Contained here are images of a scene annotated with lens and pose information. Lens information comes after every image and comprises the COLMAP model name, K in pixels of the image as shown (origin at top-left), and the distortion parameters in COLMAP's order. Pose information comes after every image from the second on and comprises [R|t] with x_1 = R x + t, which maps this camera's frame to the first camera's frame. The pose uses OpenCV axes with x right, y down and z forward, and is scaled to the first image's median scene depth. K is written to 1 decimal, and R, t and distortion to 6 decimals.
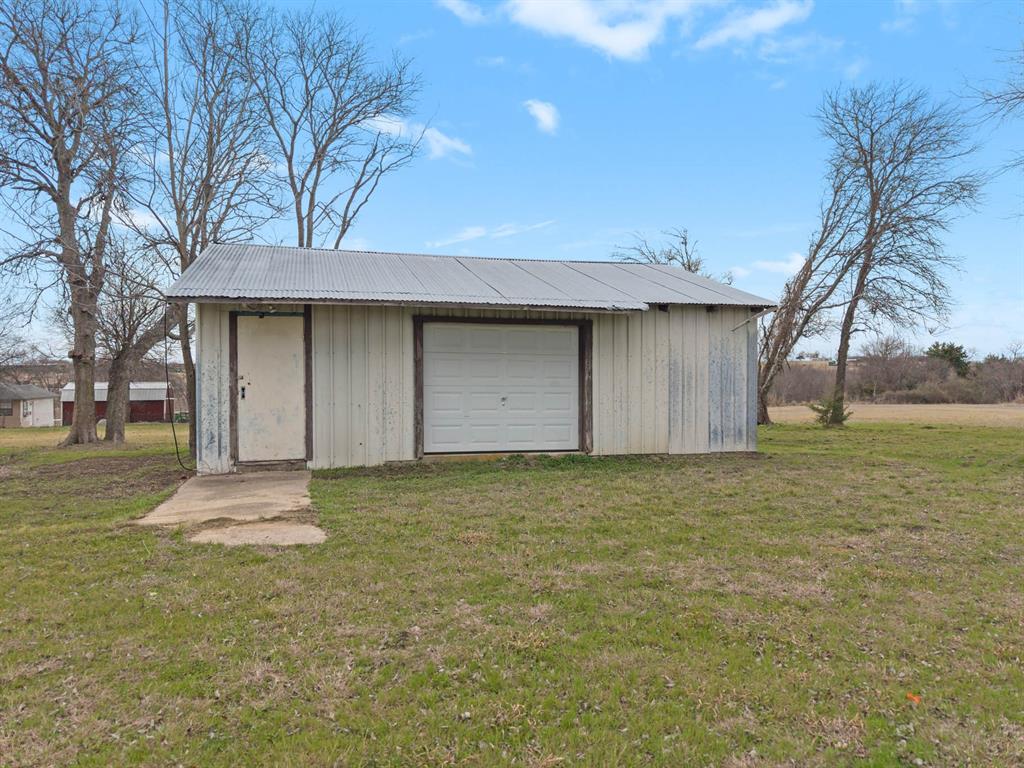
lens RADIAL K [[698.9, 0, 510.7], [0, 698.9, 382.3], [0, 0, 1]] dist [0.033743, -0.032155]
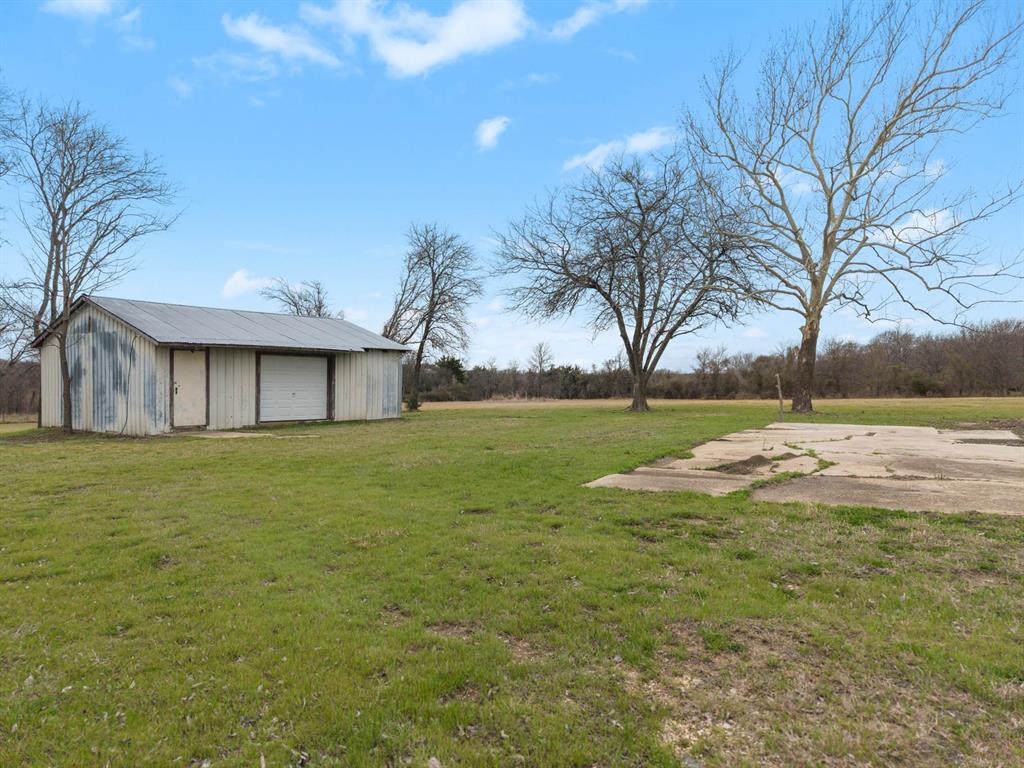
lens RADIAL K [[698.9, 0, 512.0], [0, 698.9, 384.6], [0, 0, 1]] dist [0.033743, -0.032155]
pose [[0.793425, 0.000619, 0.608668, -0.452941], [0.000575, 0.999998, -0.001767, 0.001185], [-0.608668, 0.001752, 0.793423, -0.594723]]
